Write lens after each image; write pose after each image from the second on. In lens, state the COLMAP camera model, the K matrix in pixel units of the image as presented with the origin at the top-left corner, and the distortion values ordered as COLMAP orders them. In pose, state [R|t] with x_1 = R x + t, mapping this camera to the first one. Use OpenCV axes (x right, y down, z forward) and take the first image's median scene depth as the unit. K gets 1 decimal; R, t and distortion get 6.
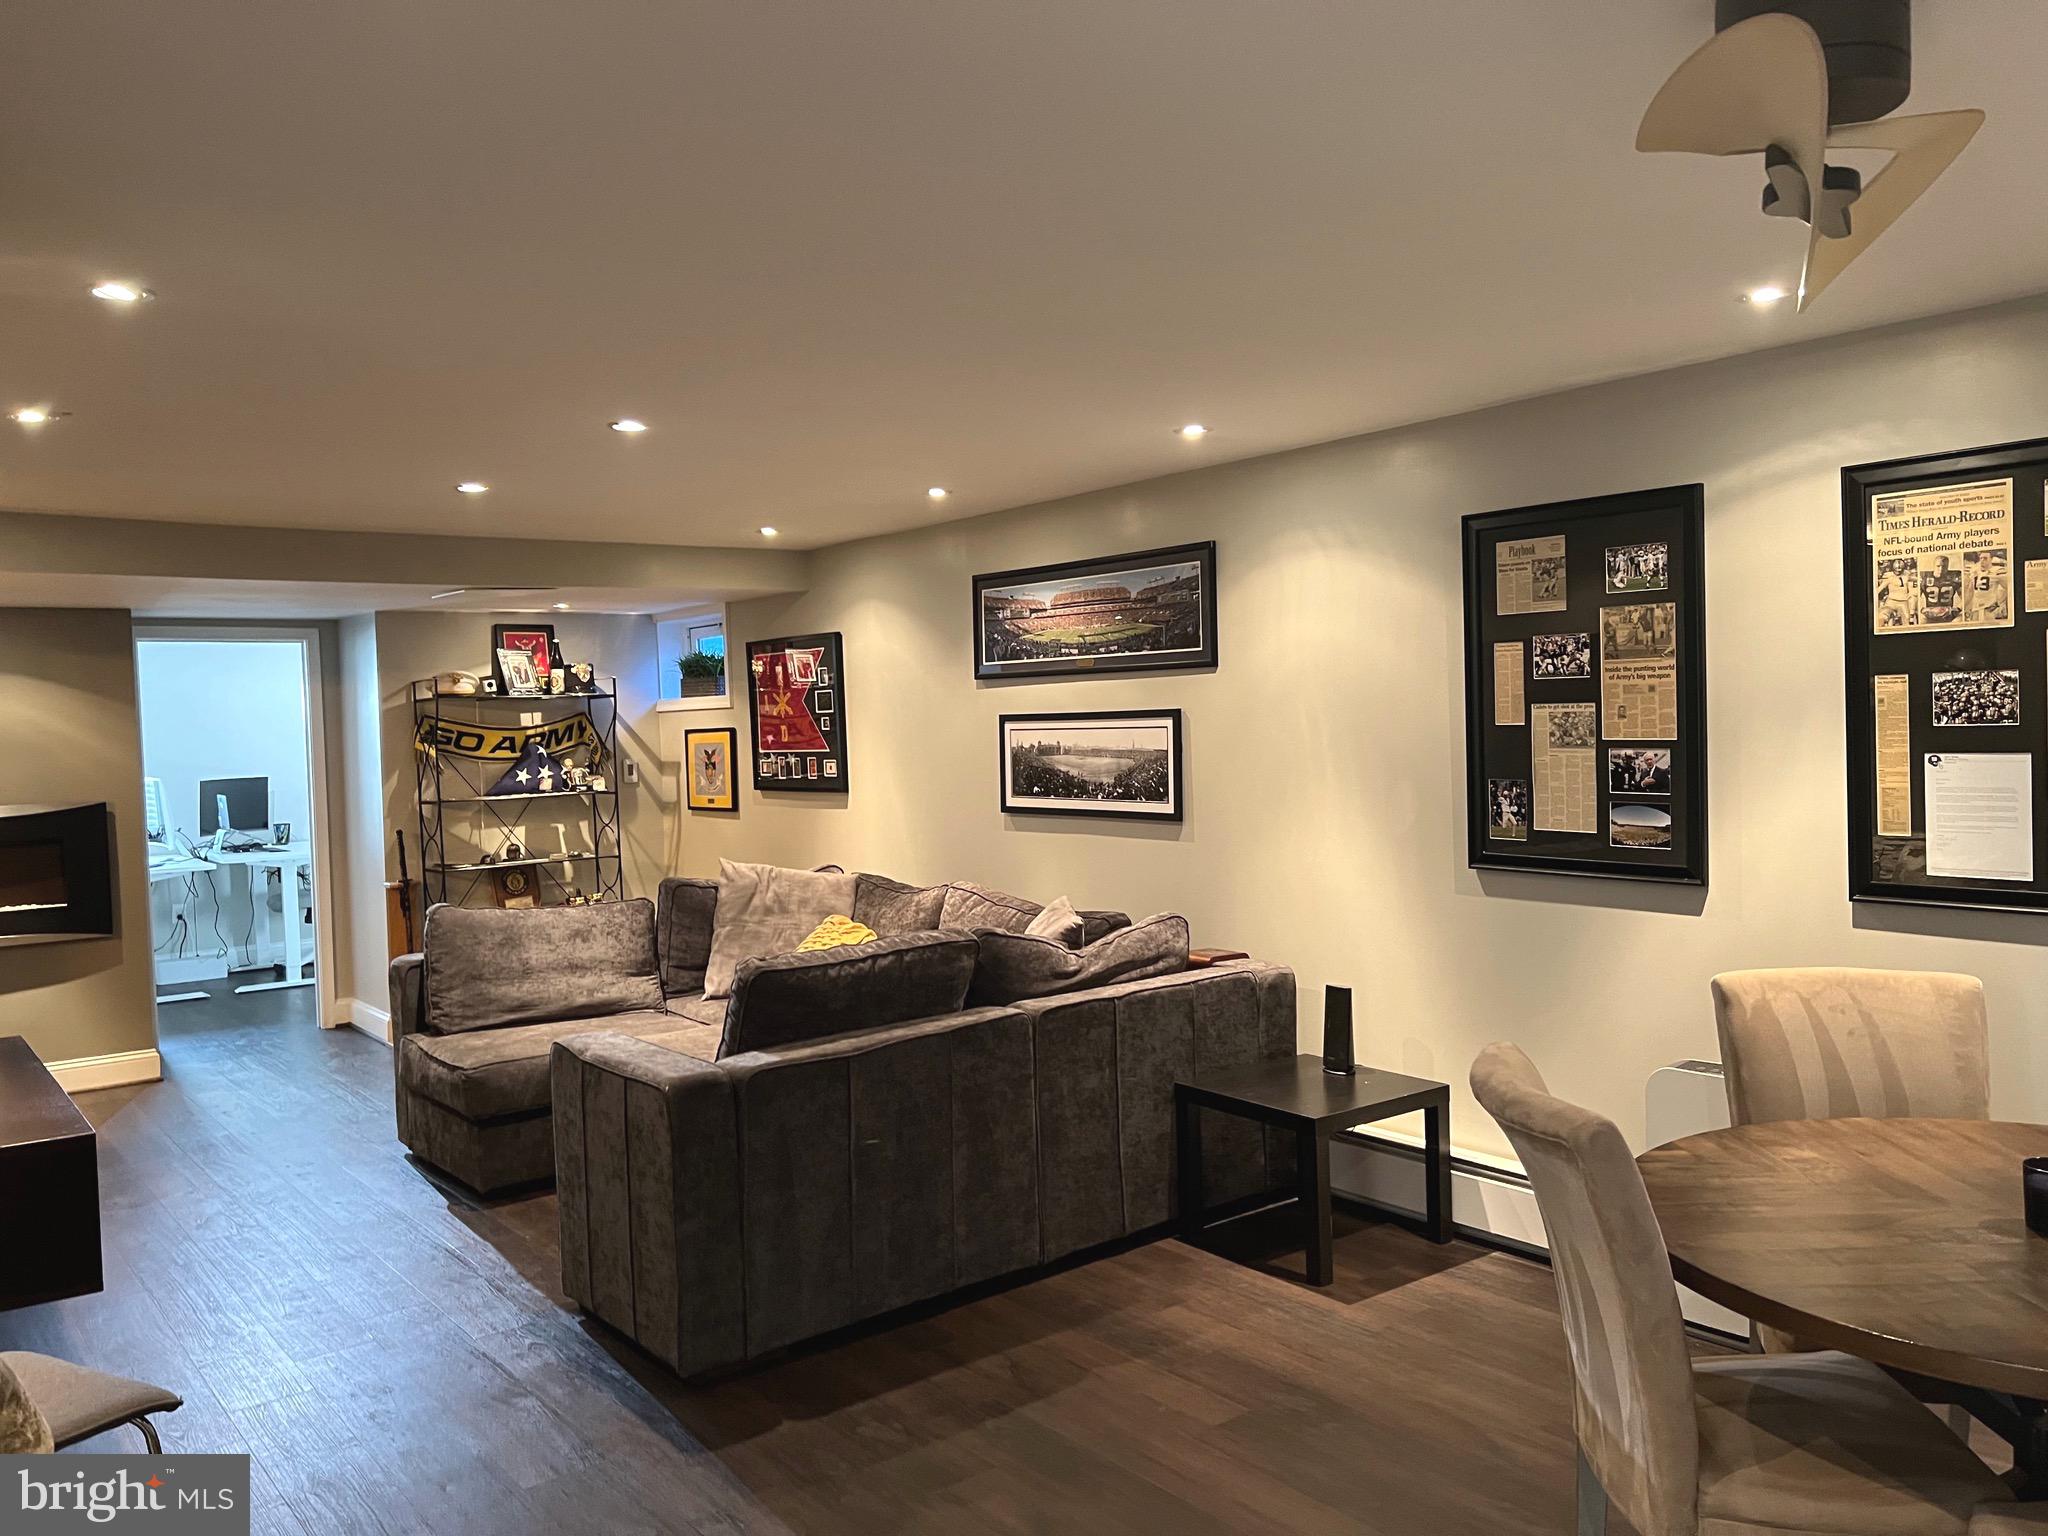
lens RADIAL K [[1539.3, 0, 1024.7], [0, 1539.3, 771.5], [0, 0, 1]] dist [0.034301, -0.022372]
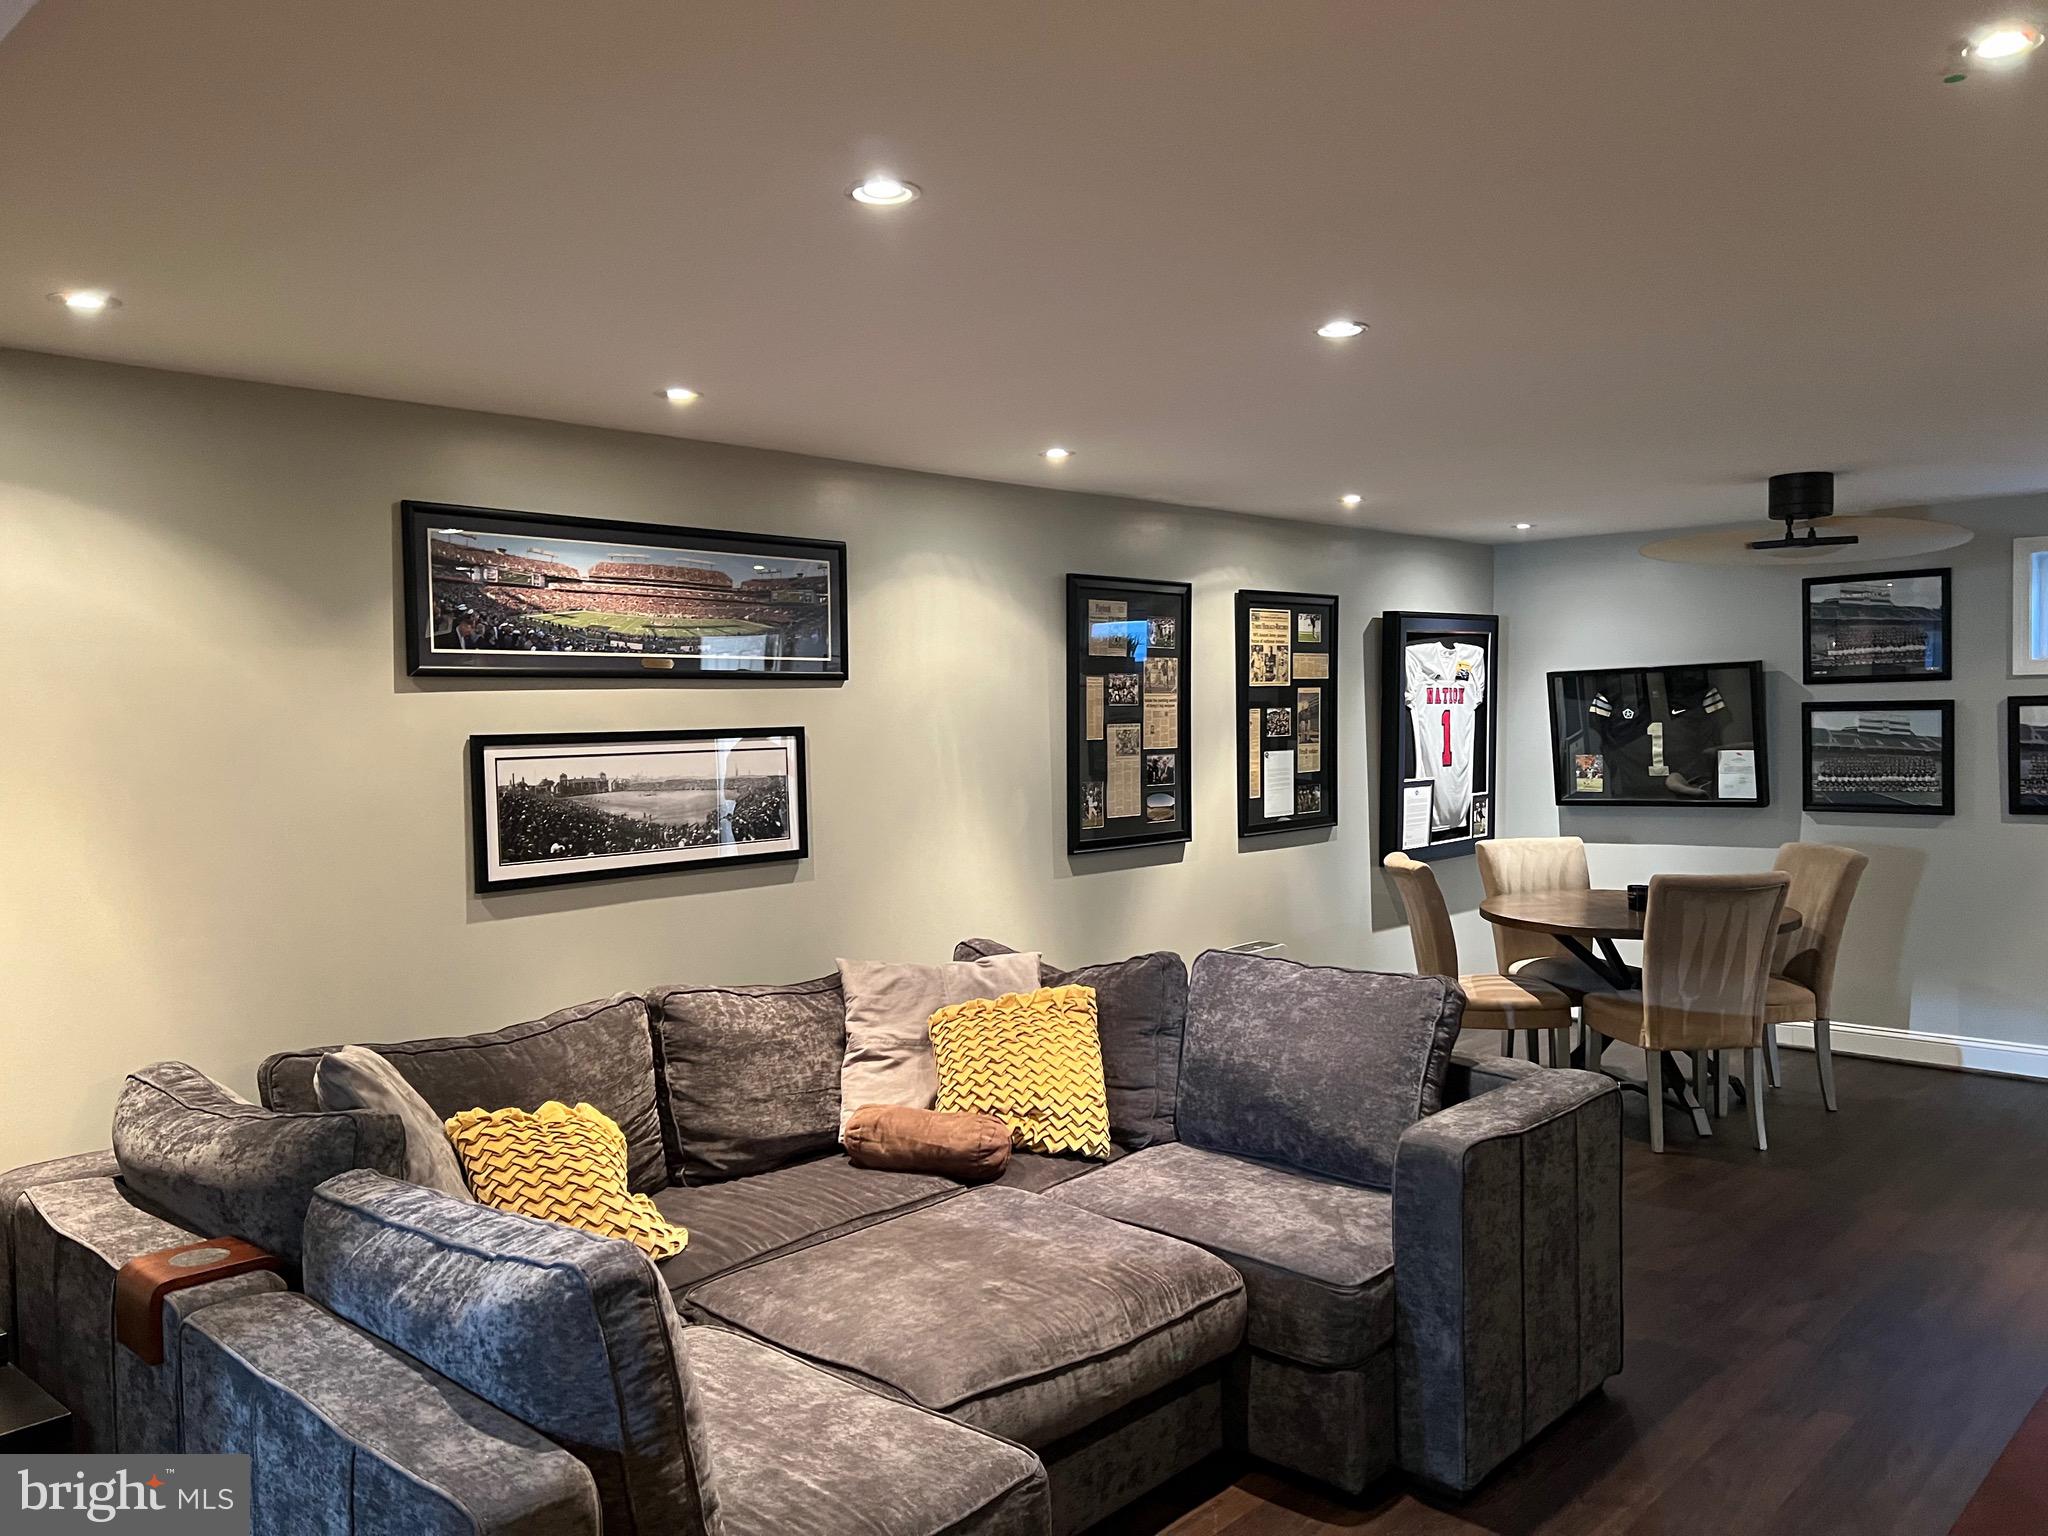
lens RADIAL K [[1539.3, 0, 1026.3], [0, 1539.3, 759.3], [0, 0, 1]] dist [0.034301, -0.022372]
pose [[-0.158135, -0.001516, 0.987416, -0.785910], [0.056600, 0.998341, 0.010597, -0.025082], [-0.985794, 0.057563, -0.157787, 1.037359]]
